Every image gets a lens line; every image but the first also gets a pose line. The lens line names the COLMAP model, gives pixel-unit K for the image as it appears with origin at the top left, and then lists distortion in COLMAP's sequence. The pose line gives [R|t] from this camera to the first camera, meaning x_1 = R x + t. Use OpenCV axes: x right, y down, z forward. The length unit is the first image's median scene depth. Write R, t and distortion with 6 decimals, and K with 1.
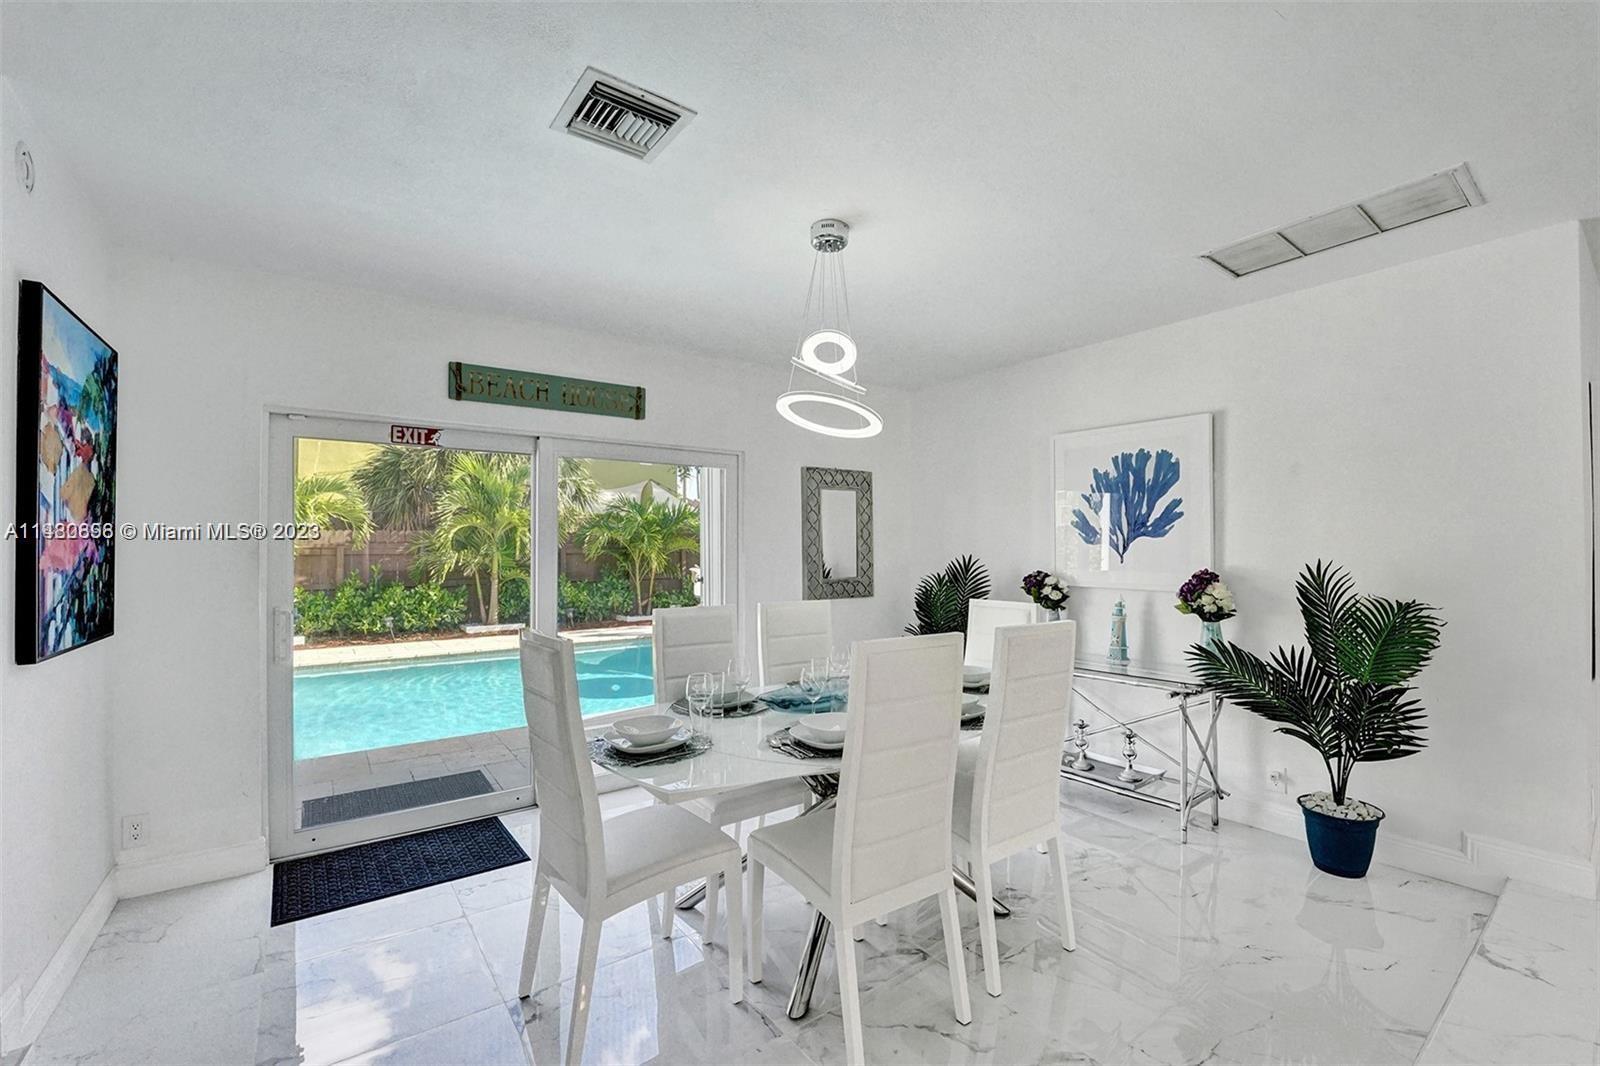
lens RADIAL K [[678.6, 0, 803.6], [0, 678.6, 531.4], [0, 0, 1]] dist [-0.025542, 0.000540]
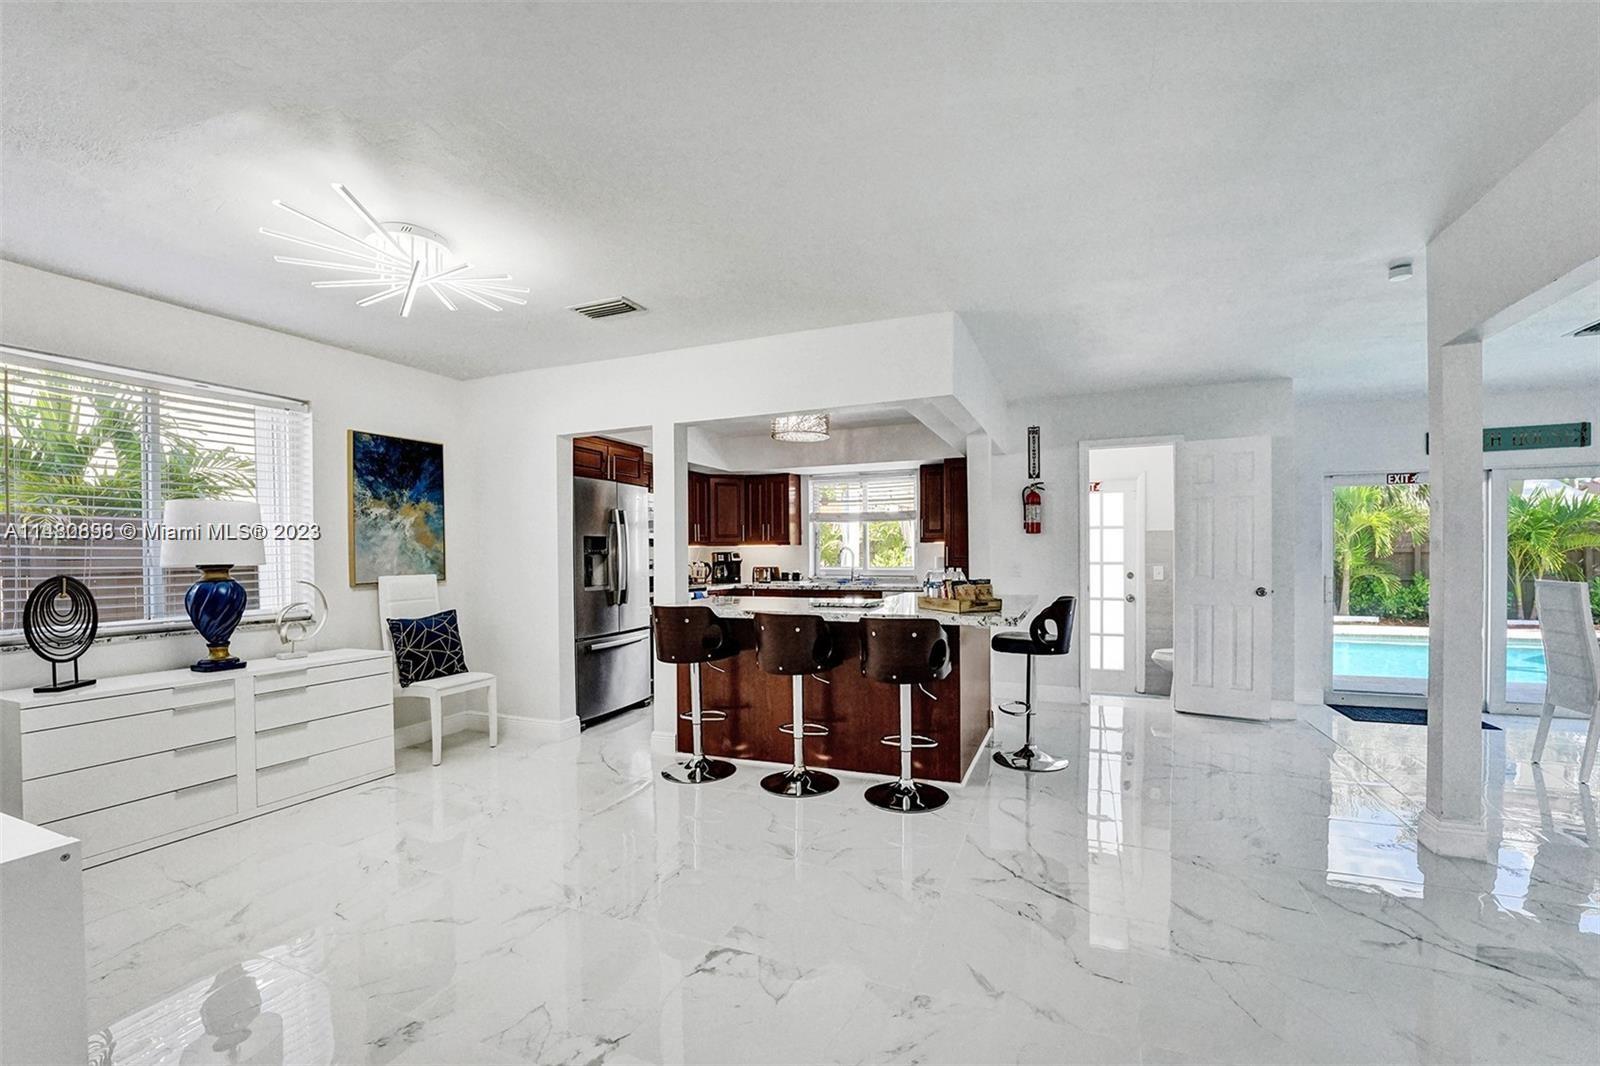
lens RADIAL K [[666.4, 0, 804.3], [0, 666.4, 558.4], [0, 0, 1]] dist [-0.024563, 0.000155]
pose [[0.513548, 0.004369, -0.858050, 0.058890], [0.026239, 0.999439, 0.020794, -0.014660], [0.857660, -0.033193, 0.513145, -1.139935]]
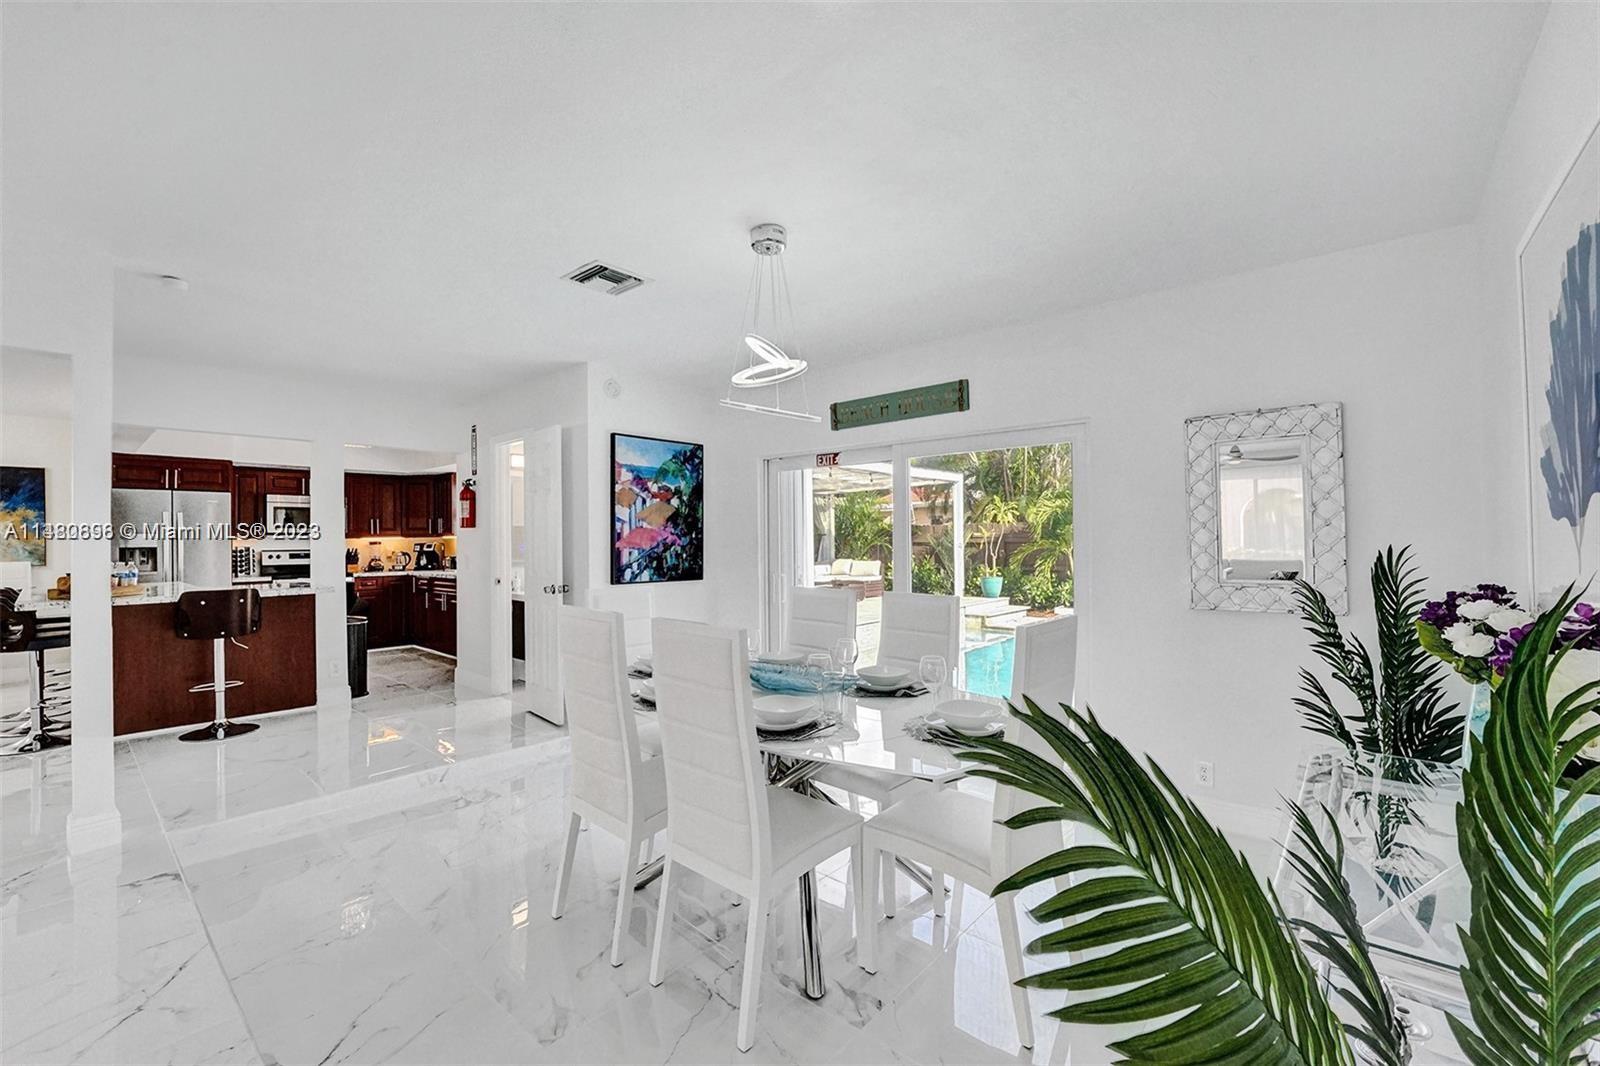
lens RADIAL K [[677.3, 0, 799.6], [0, 677.3, 531.5], [0, 0, 1]] dist [-0.012561, 0.000286]
pose [[0.210235, -0.012570, -0.977570, 0.819456], [0.030674, 0.999510, -0.006255, 0.019326], [0.977170, -0.028671, 0.210517, 0.619000]]
